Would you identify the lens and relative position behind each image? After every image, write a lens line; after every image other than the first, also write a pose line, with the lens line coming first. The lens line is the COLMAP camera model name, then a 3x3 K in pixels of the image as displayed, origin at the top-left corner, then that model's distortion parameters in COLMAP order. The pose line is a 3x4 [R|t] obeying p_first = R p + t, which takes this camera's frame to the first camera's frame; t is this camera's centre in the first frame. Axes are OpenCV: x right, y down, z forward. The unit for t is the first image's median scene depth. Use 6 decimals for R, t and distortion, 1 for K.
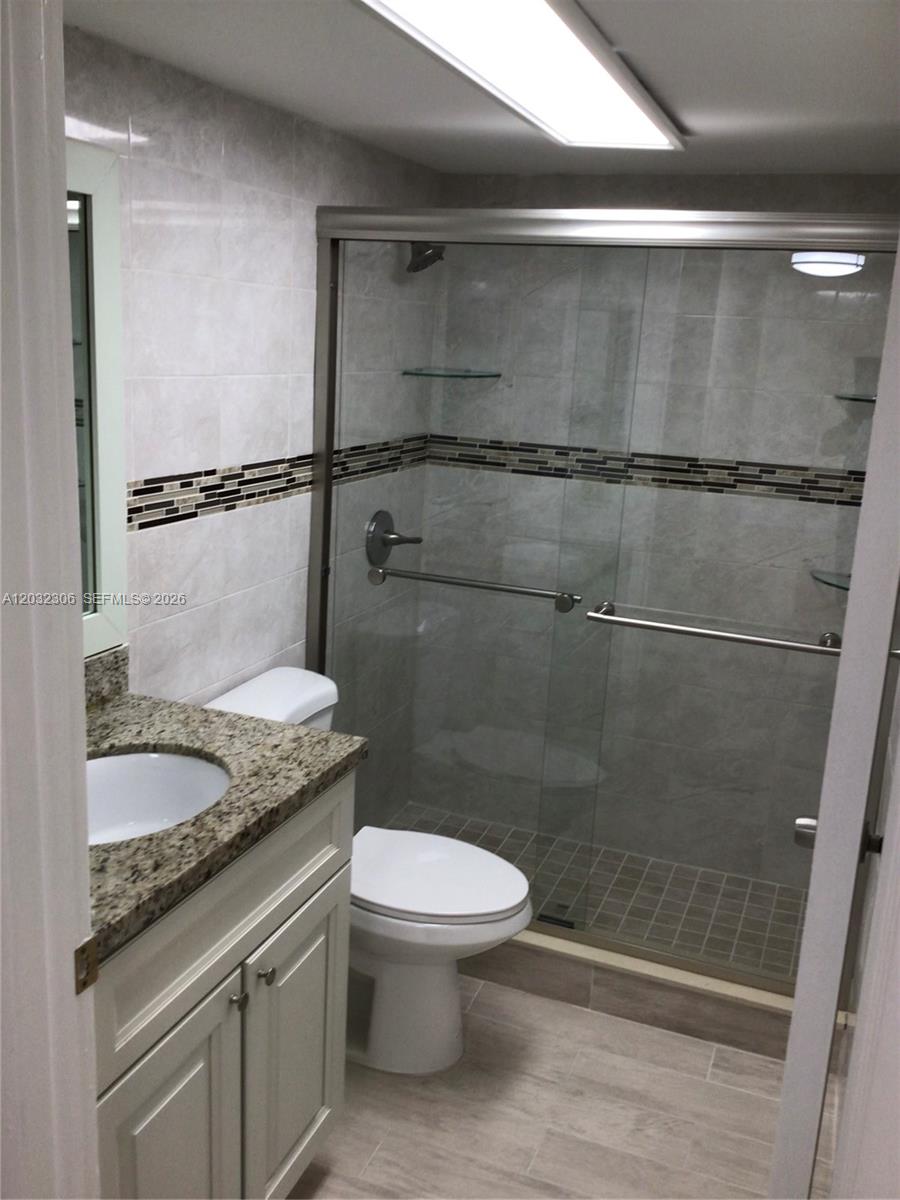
lens RADIAL K [[1078.6, 0, 450.0], [0, 1078.6, 600.0], [0, 0, 1]] dist [0.080571, -0.163693]
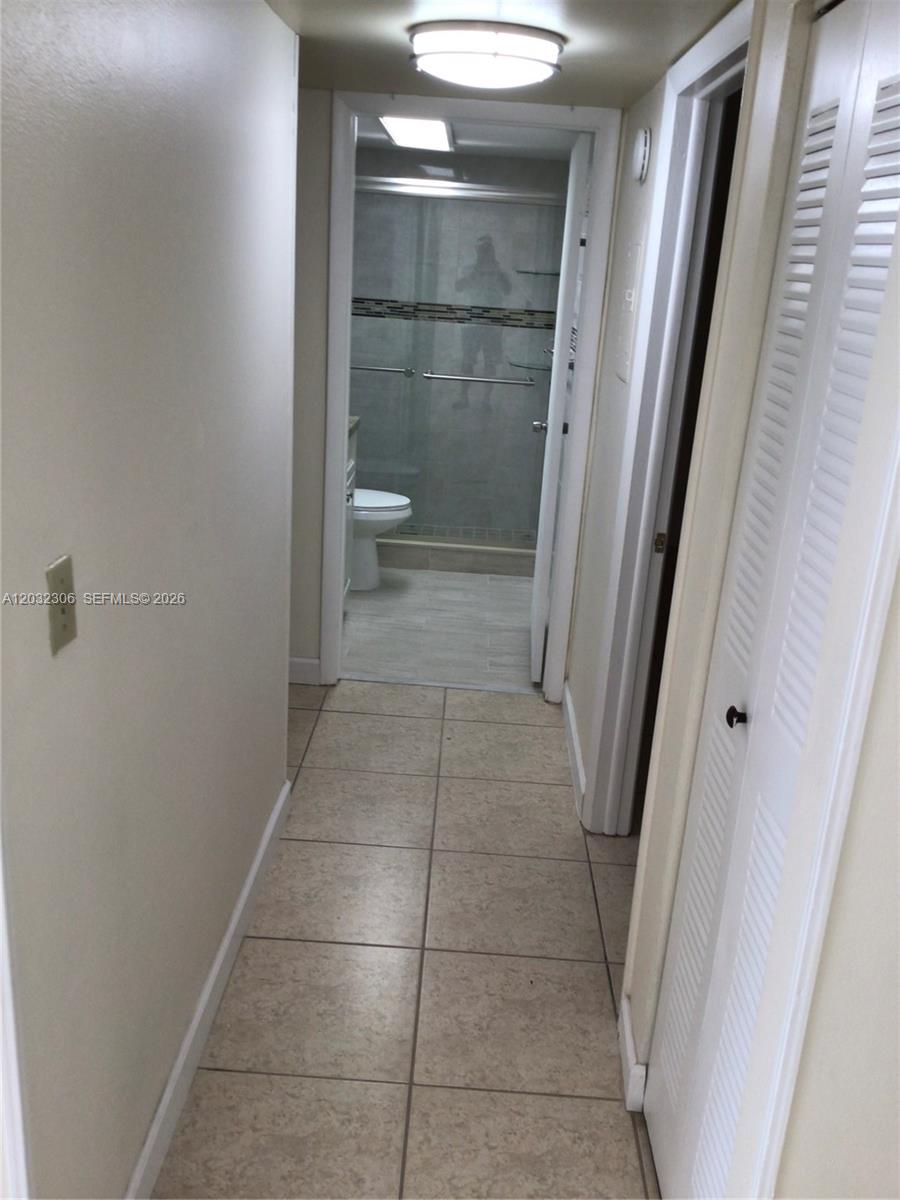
lens RADIAL K [[1078.6, 0, 450.0], [0, 1078.6, 600.0], [0, 0, 1]] dist [0.080571, -0.163693]
pose [[0.941723, -0.096335, 0.322301, -0.451287], [0.064292, 0.991998, 0.108655, 0.182496], [-0.330189, -0.081602, 0.940381, -0.866454]]
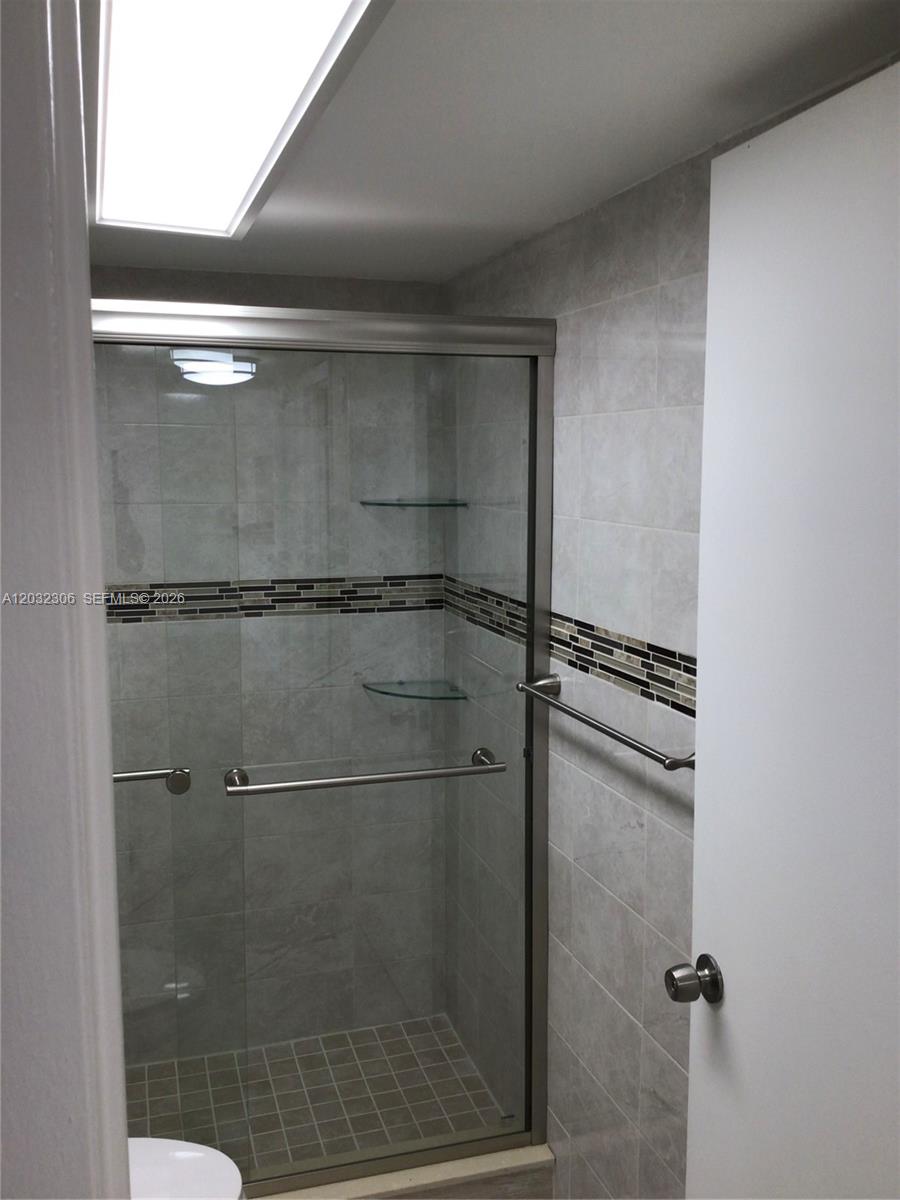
lens RADIAL K [[1078.6, 0, 450.0], [0, 1078.6, 600.0], [0, 0, 1]] dist [0.080571, -0.163693]
pose [[0.782871, -0.125301, 0.609437, -0.174250], [0.189124, 0.981087, -0.041232, -0.045647], [-0.592744, 0.147538, 0.791762, 0.194450]]
